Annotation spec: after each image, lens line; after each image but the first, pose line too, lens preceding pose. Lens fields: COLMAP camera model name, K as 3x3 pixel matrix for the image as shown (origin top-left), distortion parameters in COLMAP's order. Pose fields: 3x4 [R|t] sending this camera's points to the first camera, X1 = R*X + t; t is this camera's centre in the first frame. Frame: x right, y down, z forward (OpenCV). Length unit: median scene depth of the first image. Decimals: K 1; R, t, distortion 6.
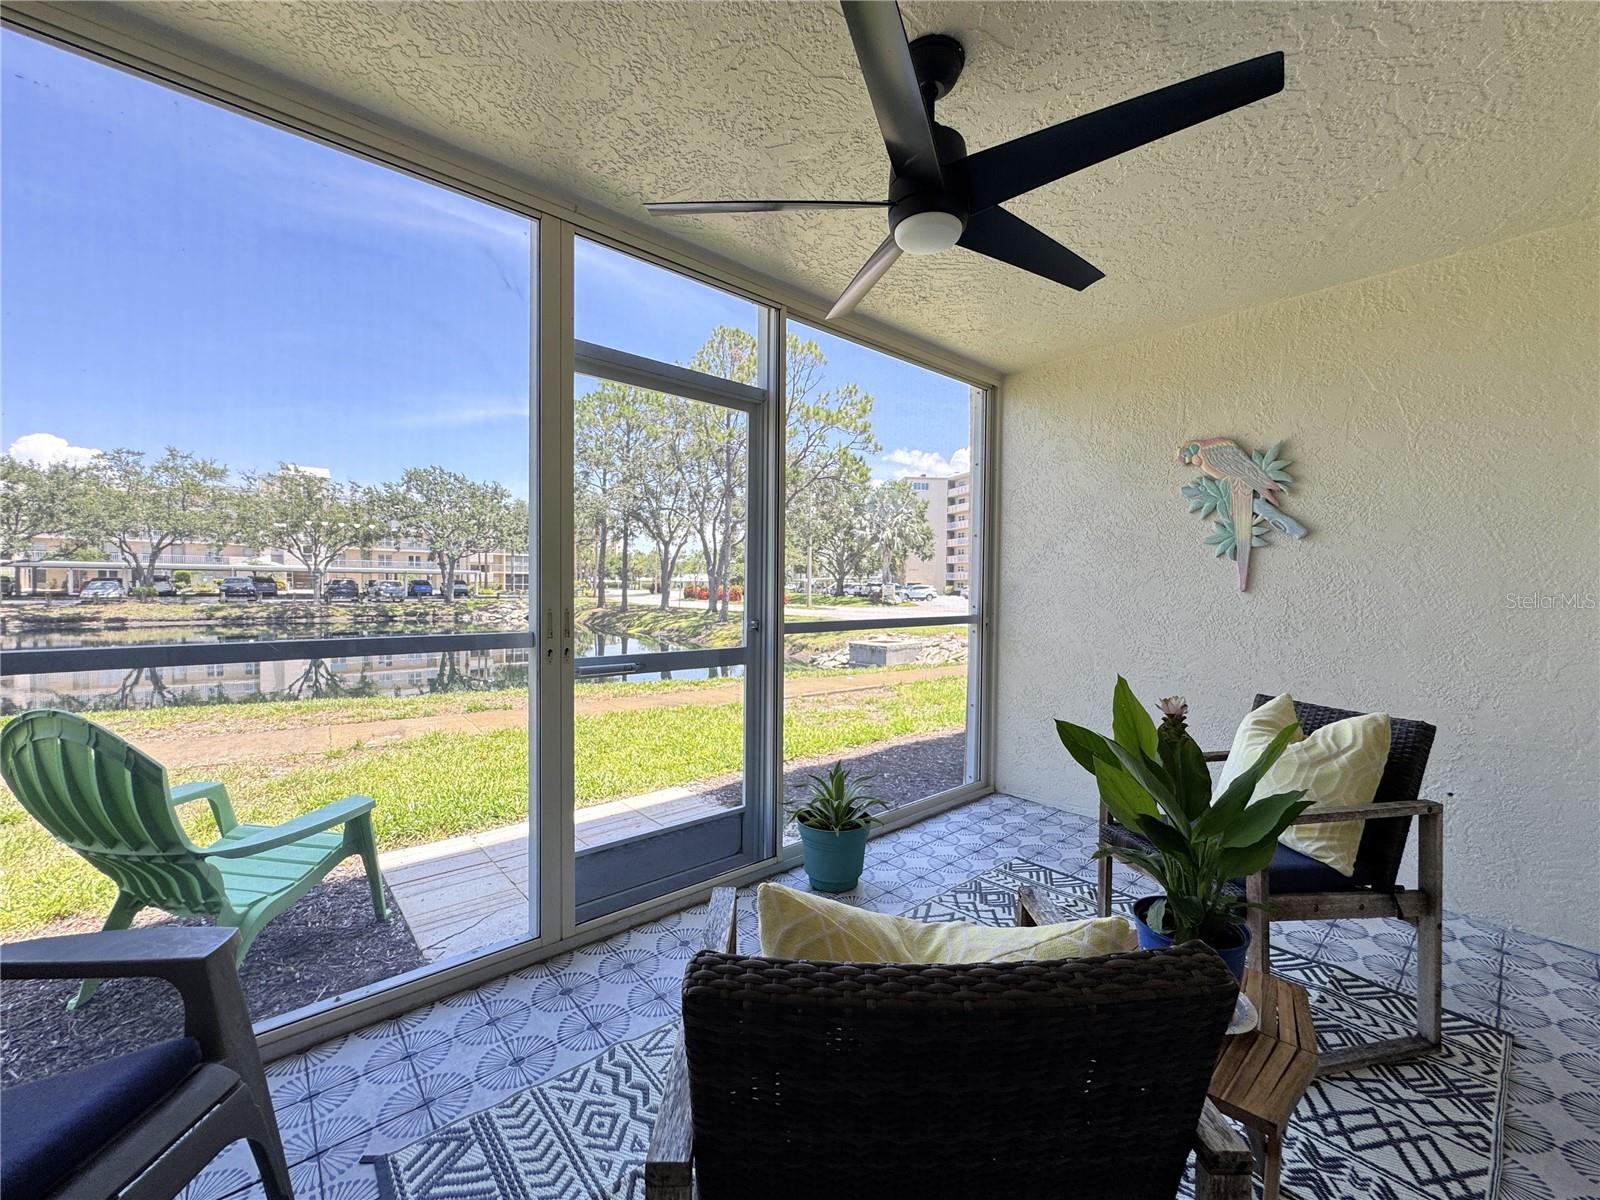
lens RADIAL K [[638.0, 0, 798.6], [0, 638.0, 600.0], [0, 0, 1]] dist [-0.003895, 0.000778]
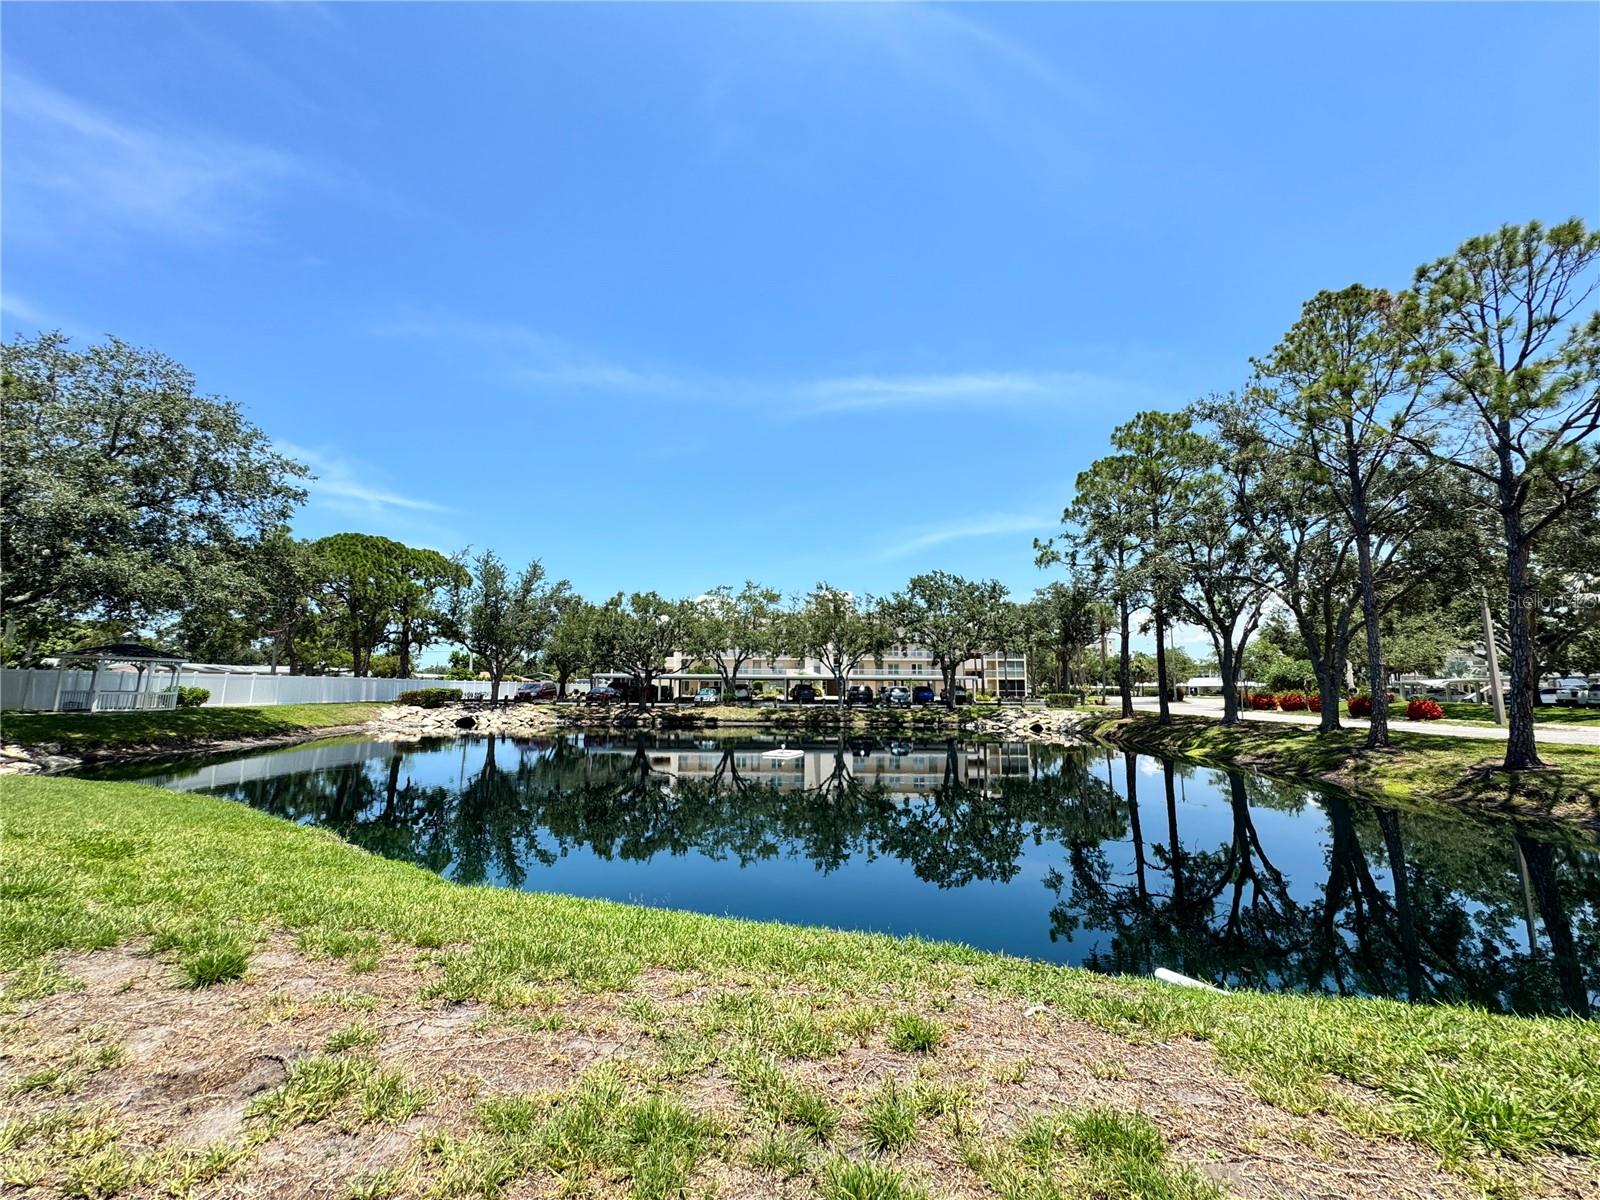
lens RADIAL K [[638.0, 0, 796.5], [0, 638.0, 601.7], [0, 0, 1]] dist [-0.003895, 0.000778]
pose [[0.749829, -0.097161, -0.654459, -0.087280], [-0.011622, 0.987072, -0.159856, 0.000671], [0.661530, 0.127470, 0.739006, 0.126293]]
